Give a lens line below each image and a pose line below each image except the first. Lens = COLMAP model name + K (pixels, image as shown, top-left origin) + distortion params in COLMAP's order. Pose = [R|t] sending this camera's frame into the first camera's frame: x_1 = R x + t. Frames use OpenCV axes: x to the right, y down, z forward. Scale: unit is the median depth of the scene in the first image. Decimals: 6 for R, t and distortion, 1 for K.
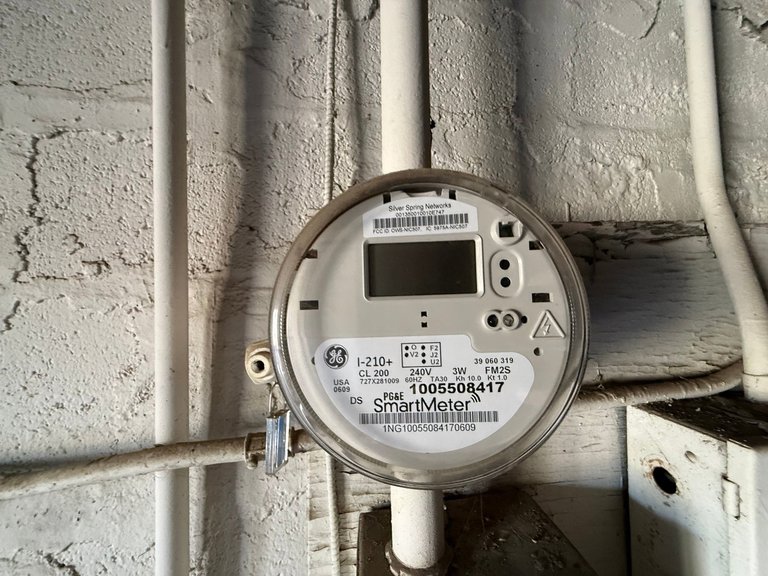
lens RADIAL K [[304.0, 0, 384.2], [0, 304.0, 287.7], [0, 0, 1]] dist [-0.000296, 0.000169]
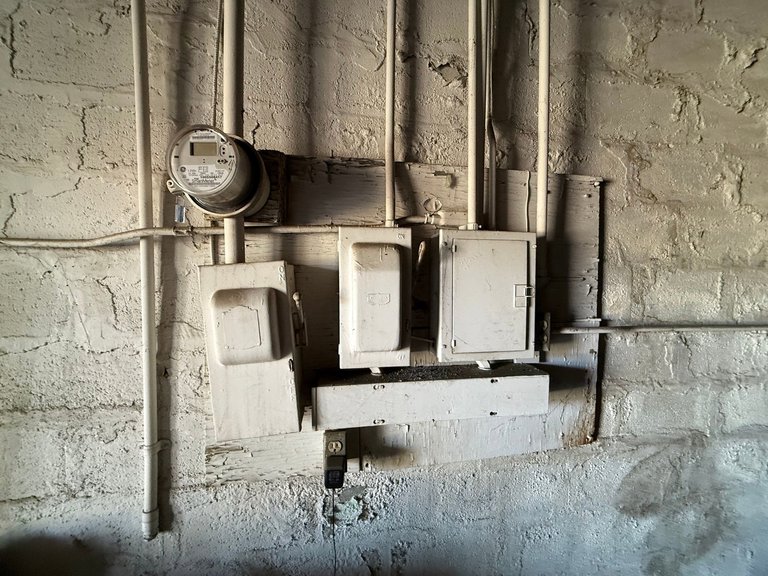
lens RADIAL K [[304.0, 0, 383.7], [0, 304.0, 288.7], [0, 0, 1]] dist [-0.000296, 0.000169]
pose [[0.998922, 0.026034, 0.038439, 1.115484], [-0.028655, 0.997185, 0.069290, 0.670554], [-0.036527, -0.070316, 0.996856, -1.525625]]
